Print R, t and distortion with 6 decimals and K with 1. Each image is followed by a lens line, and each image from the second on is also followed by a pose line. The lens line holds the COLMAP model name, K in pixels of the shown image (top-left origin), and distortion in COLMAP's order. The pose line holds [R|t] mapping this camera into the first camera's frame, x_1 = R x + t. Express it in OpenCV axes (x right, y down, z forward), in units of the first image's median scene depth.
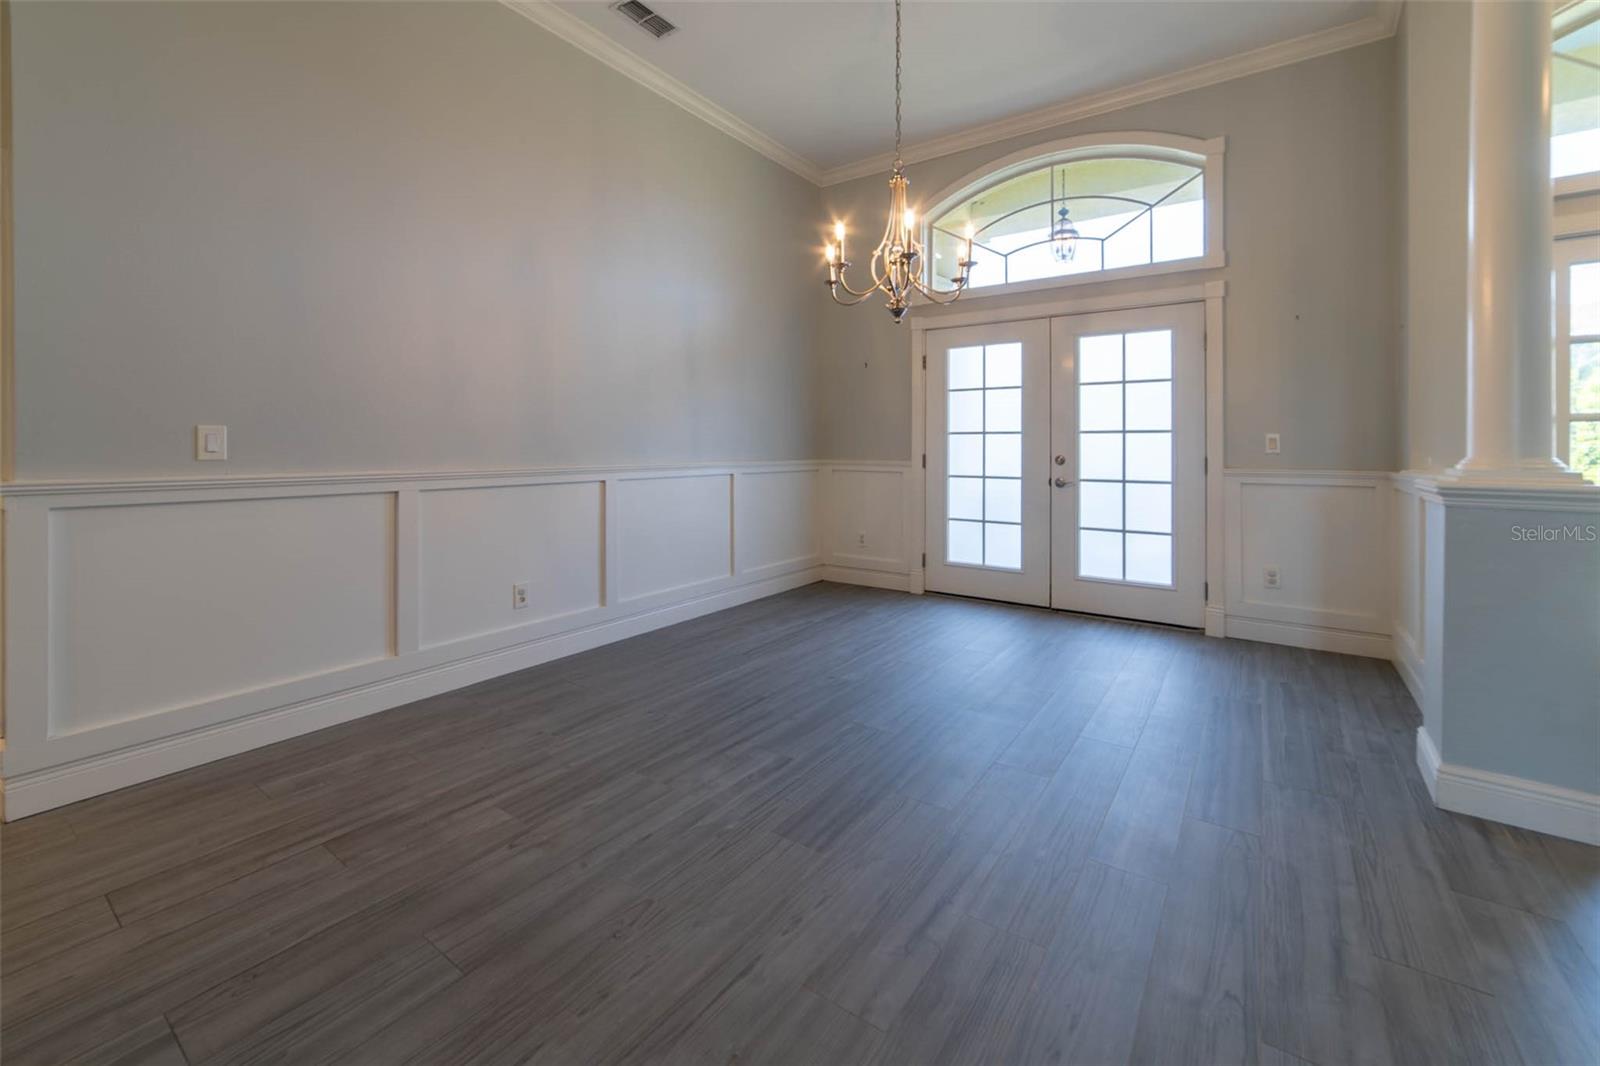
lens RADIAL K [[662.3, 0, 788.3], [0, 662.3, 438.6], [0, 0, 1]] dist [-0.013469, 0.003830]
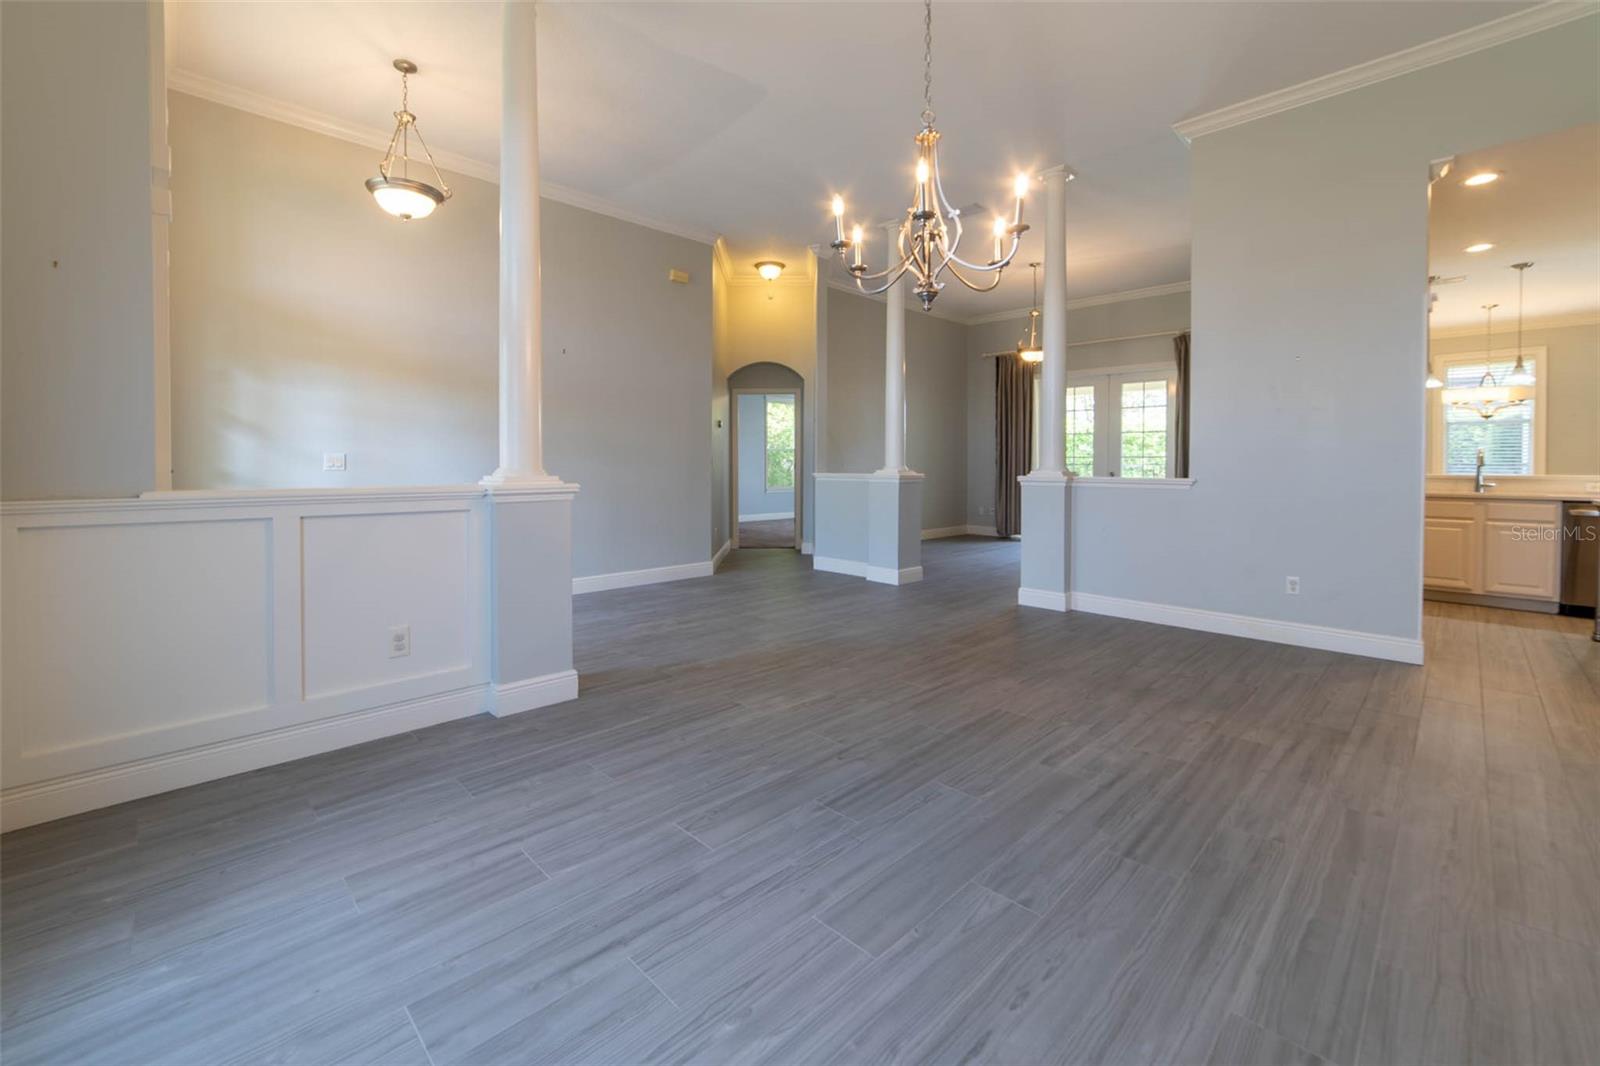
lens RADIAL K [[662.3, 0, 784.4], [0, 662.3, 462.0], [0, 0, 1]] dist [-0.013469, 0.003830]
pose [[-0.985044, -0.003645, 0.172265, 0.131043], [-0.005405, 0.999938, -0.009750, 0.014930], [-0.172219, -0.010536, -0.985002, 1.215163]]
